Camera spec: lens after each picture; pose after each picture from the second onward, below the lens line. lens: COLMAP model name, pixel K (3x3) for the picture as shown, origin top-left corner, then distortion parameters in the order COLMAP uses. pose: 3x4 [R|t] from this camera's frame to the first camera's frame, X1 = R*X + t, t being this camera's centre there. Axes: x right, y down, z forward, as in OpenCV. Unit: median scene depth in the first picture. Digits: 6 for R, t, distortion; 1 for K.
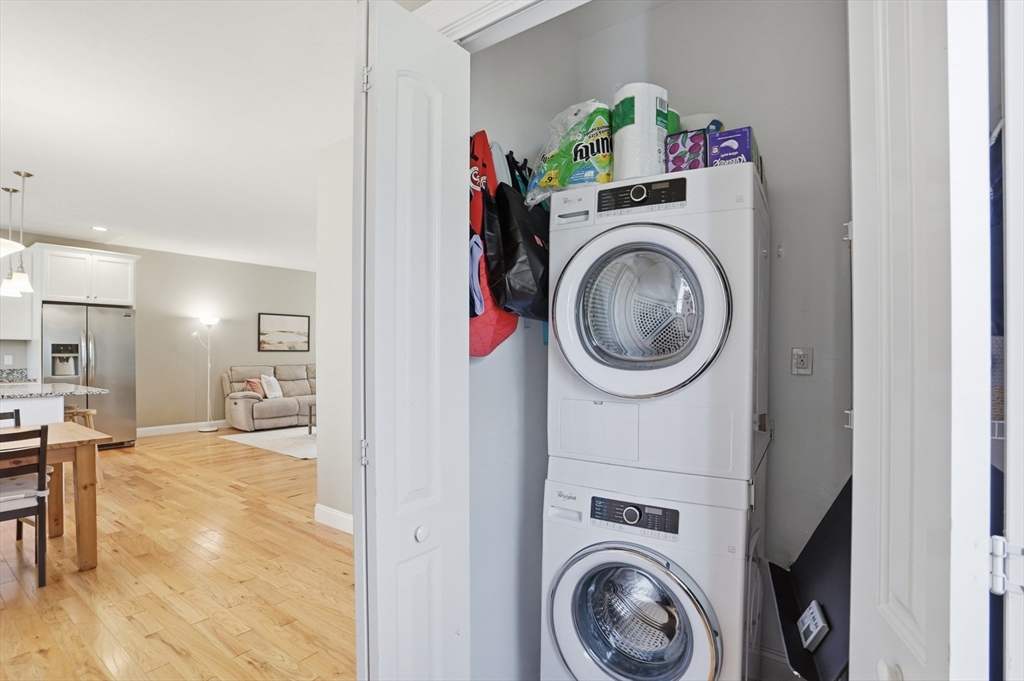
lens RADIAL K [[497.3, 0, 516.2], [0, 497.3, 356.2], [0, 0, 1]] dist [-0.074959, 0.022970]
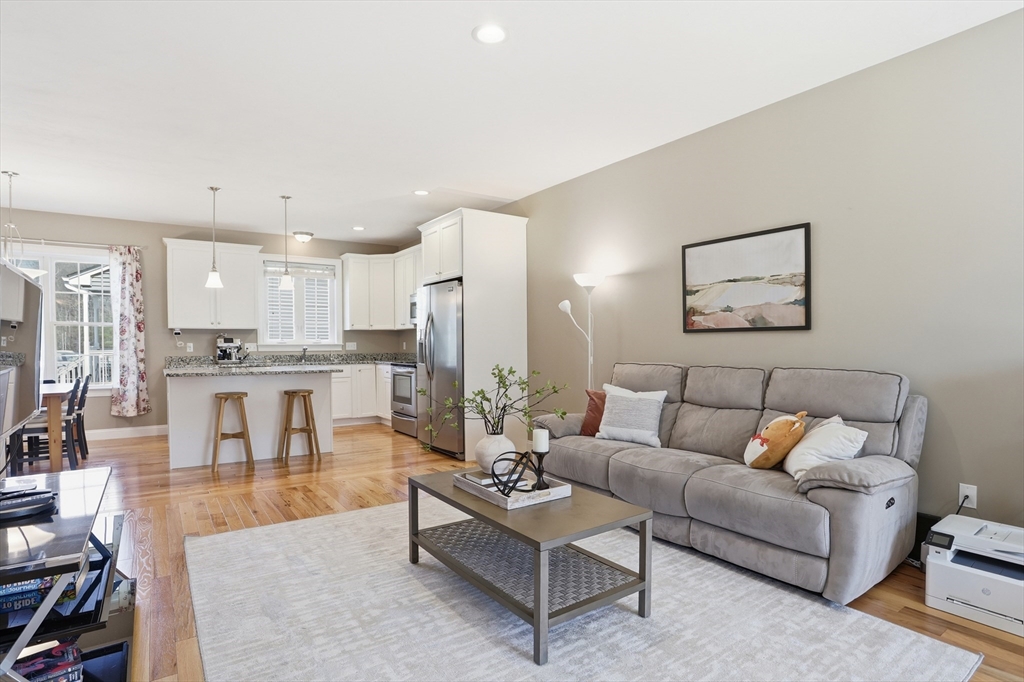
lens RADIAL K [[529.7, 0, 512.7], [0, 529.7, 355.2], [0, 0, 1]] dist [-0.076857, 0.036107]
pose [[-0.329515, 0.017416, -0.943990, -0.028975], [-0.005691, 0.999775, 0.020431, 0.002105], [0.944133, 0.012105, -0.329342, 1.127556]]
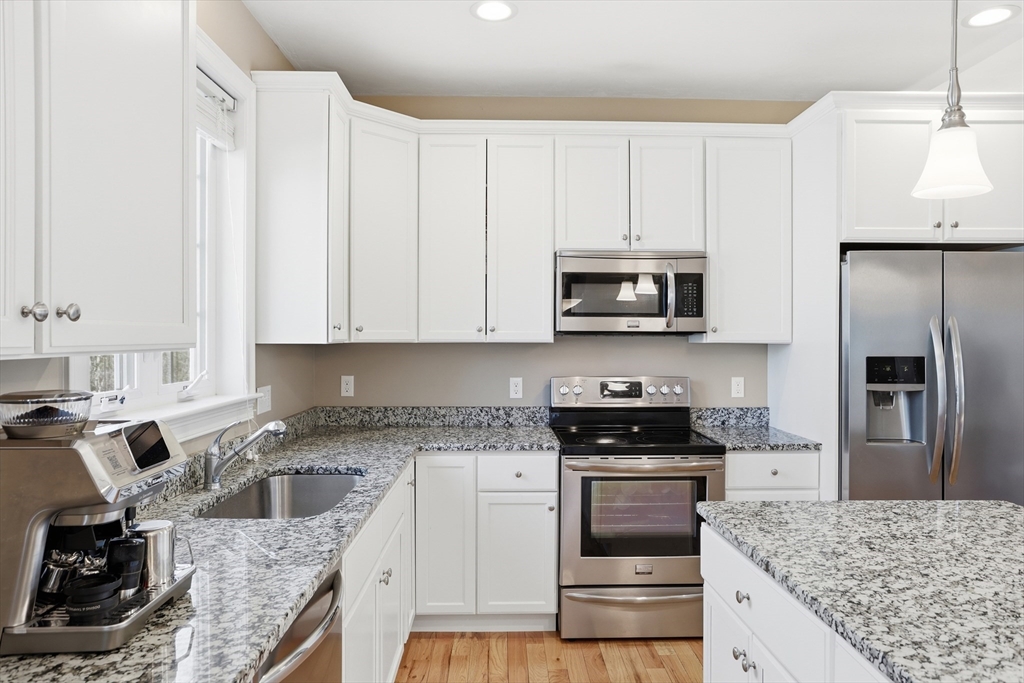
lens RADIAL K [[673.3, 0, 512.0], [0, 673.3, 341.5], [0, 0, 1]] dist [-0.022373, 0.002016]
pose [[0.604298, 0.001359, -0.796757, -0.541290], [-0.005890, 0.999979, -0.002761, -0.025805], [0.796737, 0.006361, 0.604293, 0.339942]]
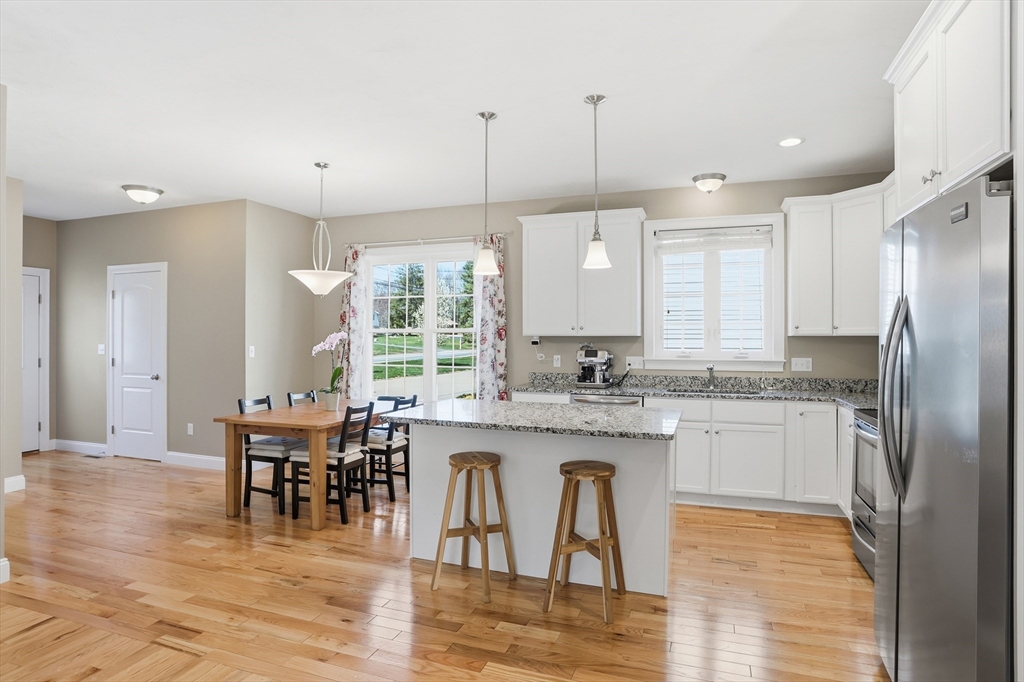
lens RADIAL K [[553.5, 0, 515.1], [0, 553.5, 339.5], [0, 0, 1]] dist [-0.055420, 0.001882]
pose [[-0.959599, -0.007205, -0.281278, -0.447237], [-0.009835, 0.999920, 0.007939, -0.022854], [0.281198, 0.010384, -0.959593, 0.965796]]
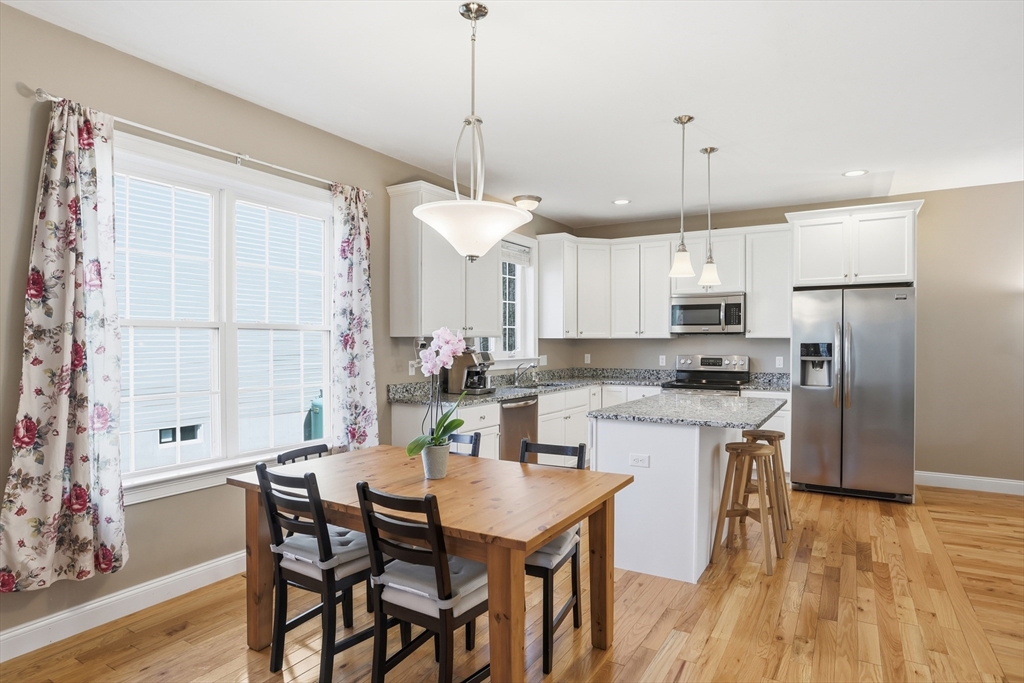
lens RADIAL K [[579.2, 0, 516.1], [0, 579.2, 345.0], [0, 0, 1]] dist [-0.067536, 0.042765]
pose [[0.092406, -0.000633, -0.995721, -0.087328], [-0.007480, 0.999971, -0.001330, -0.013879], [0.995693, 0.007571, 0.092399, 0.341367]]
